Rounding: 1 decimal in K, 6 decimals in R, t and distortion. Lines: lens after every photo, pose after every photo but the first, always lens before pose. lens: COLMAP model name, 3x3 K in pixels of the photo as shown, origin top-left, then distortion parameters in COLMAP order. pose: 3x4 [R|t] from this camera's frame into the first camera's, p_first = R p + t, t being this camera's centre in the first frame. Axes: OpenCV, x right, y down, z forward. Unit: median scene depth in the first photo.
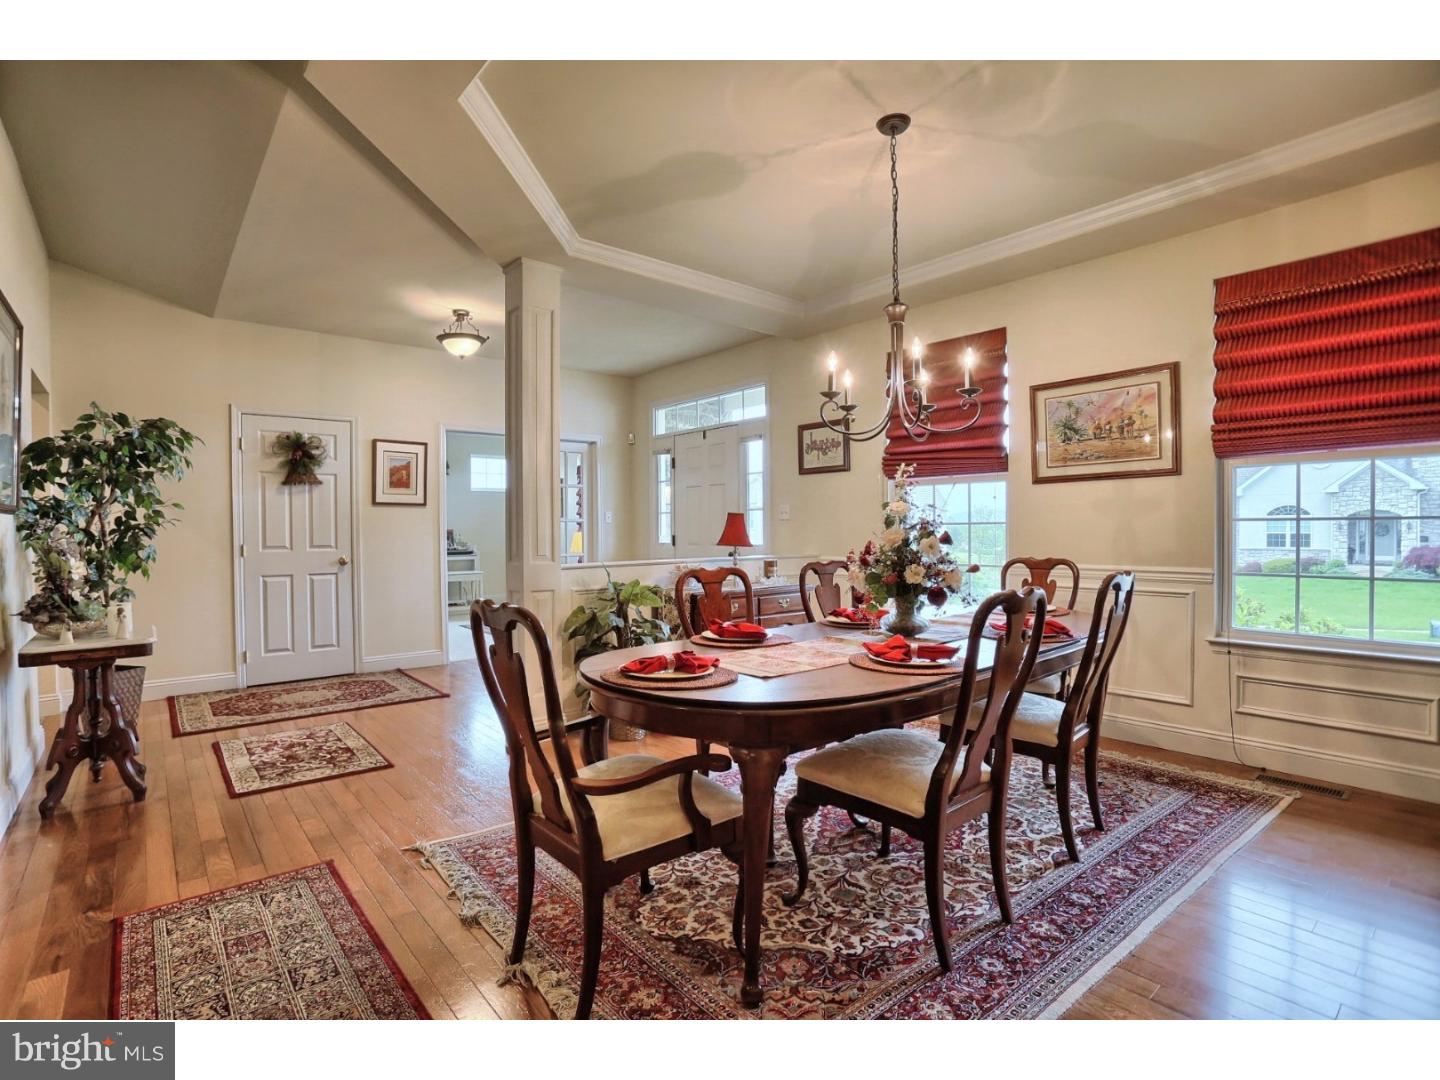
lens RADIAL K [[707.2, 0, 710.2], [0, 707.2, 538.0], [0, 0, 1]] dist [-0.077073, 0.023791]
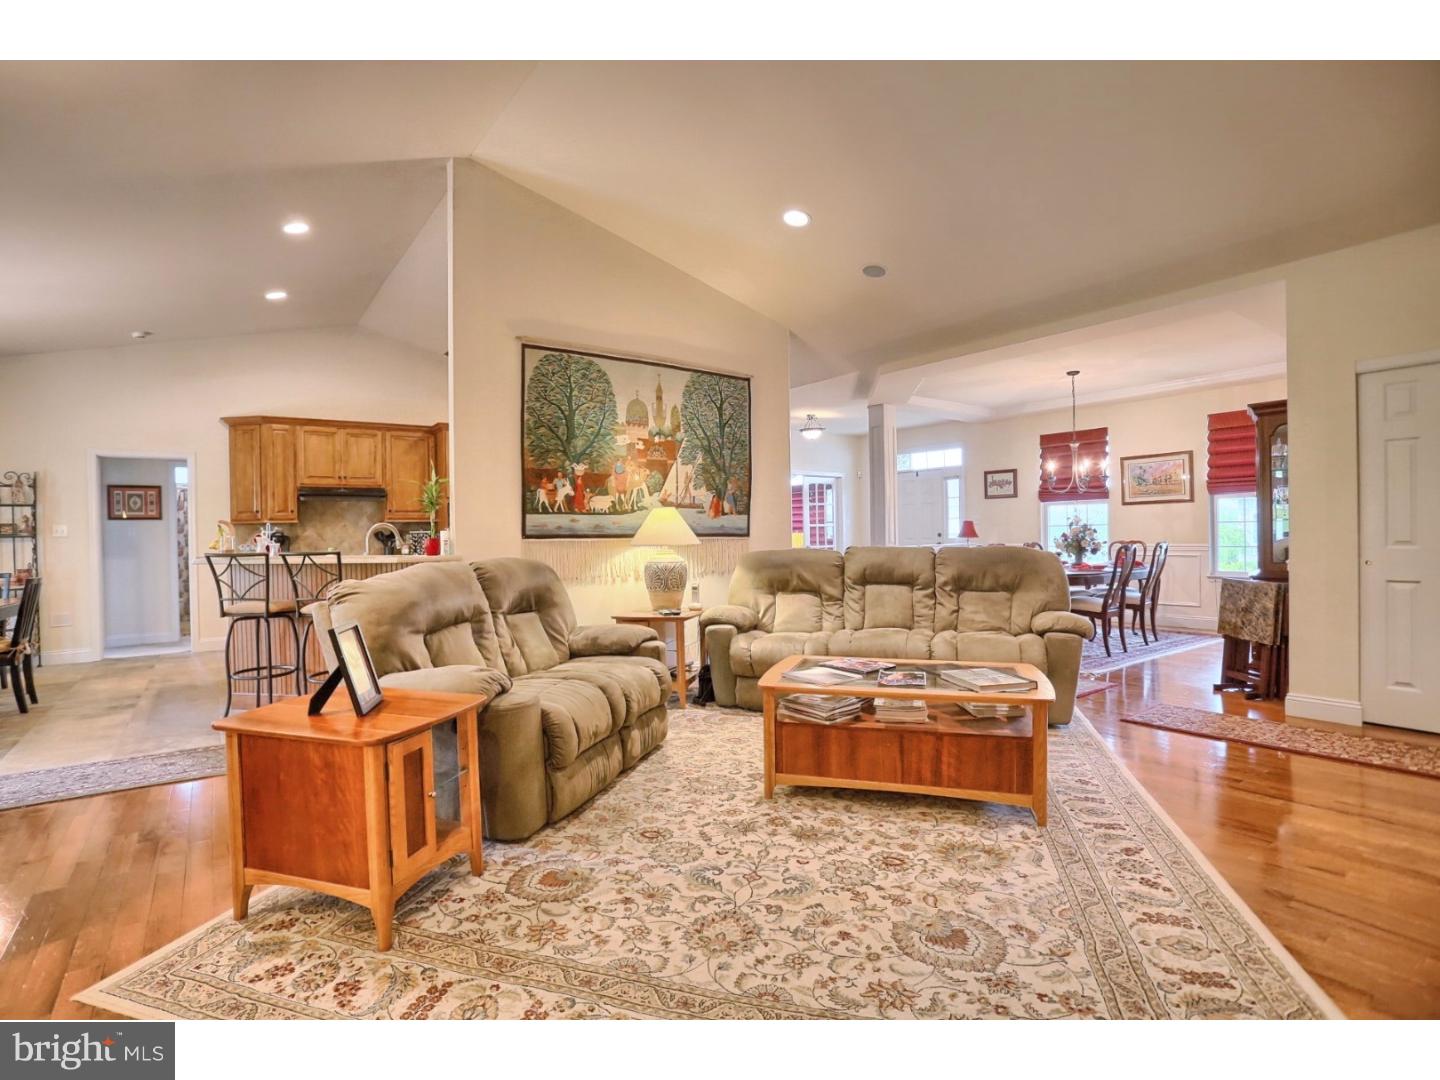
lens RADIAL K [[701.4, 0, 702.6], [0, 701.4, 539.8], [0, 0, 1]] dist [-0.076181, 0.029621]
pose [[0.996652, -0.009084, -0.081251, -0.651760], [0.008789, 0.999953, -0.003988, 0.022684], [0.081283, 0.003260, 0.996686, -1.195228]]
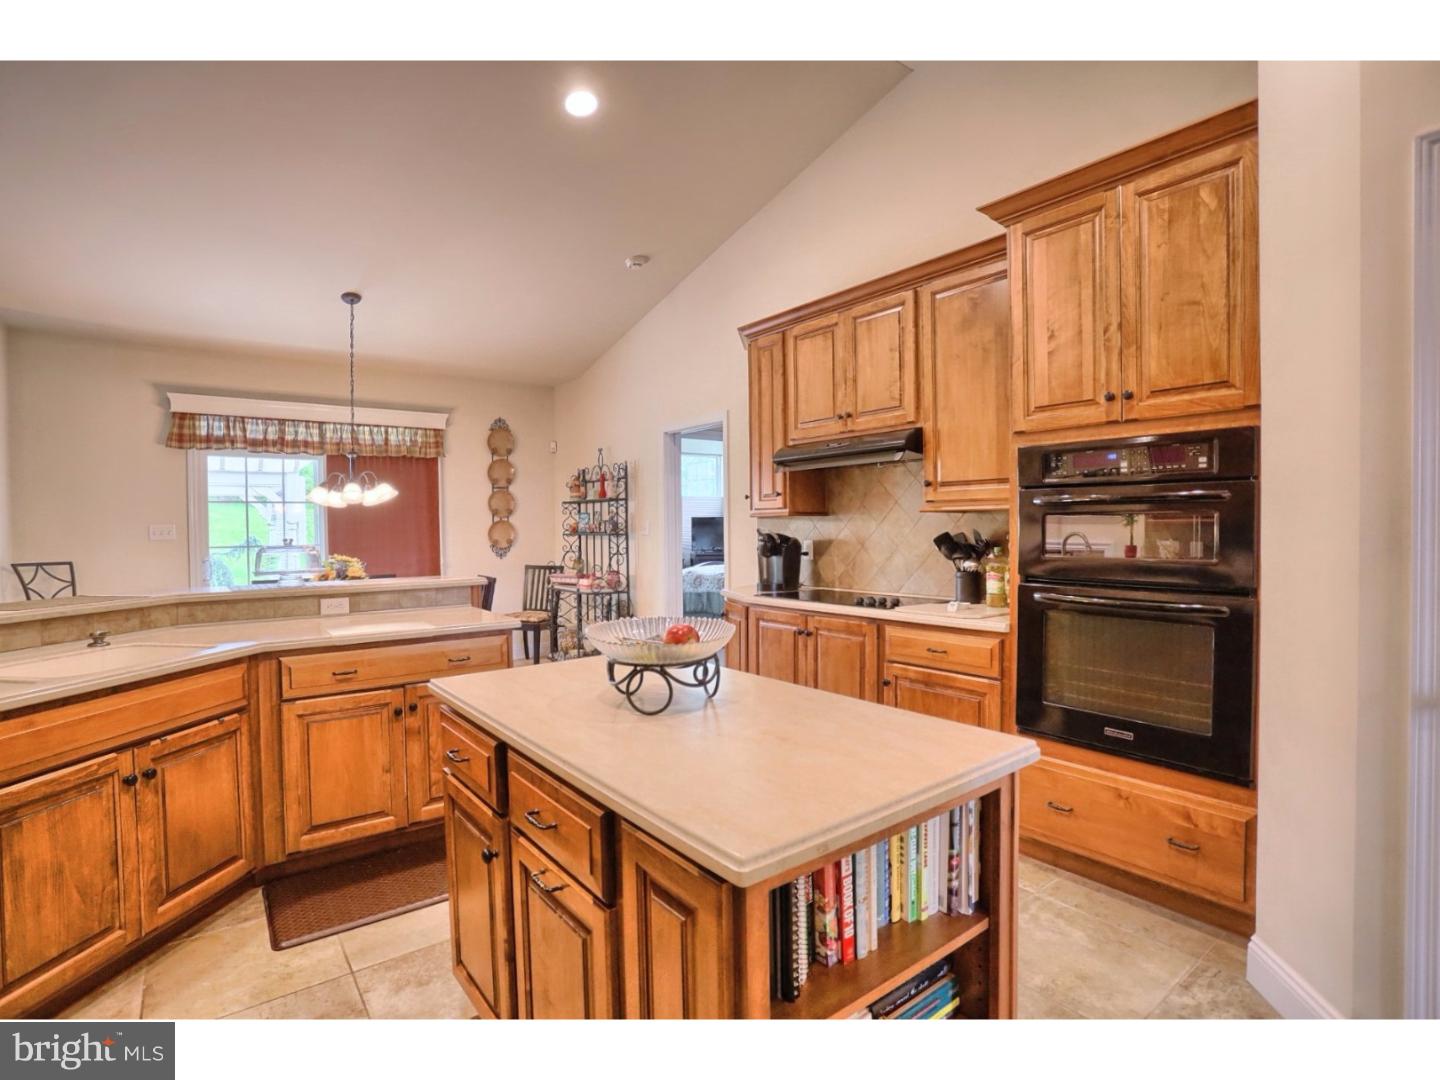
lens RADIAL K [[701.4, 0, 702.6], [0, 701.4, 539.8], [0, 0, 1]] dist [-0.076181, 0.029621]
pose [[-0.051277, 0.025729, -0.998353, -0.912631], [-0.001982, 0.999663, 0.025864, -0.033650], [0.998683, 0.003305, -0.051209, 0.587880]]
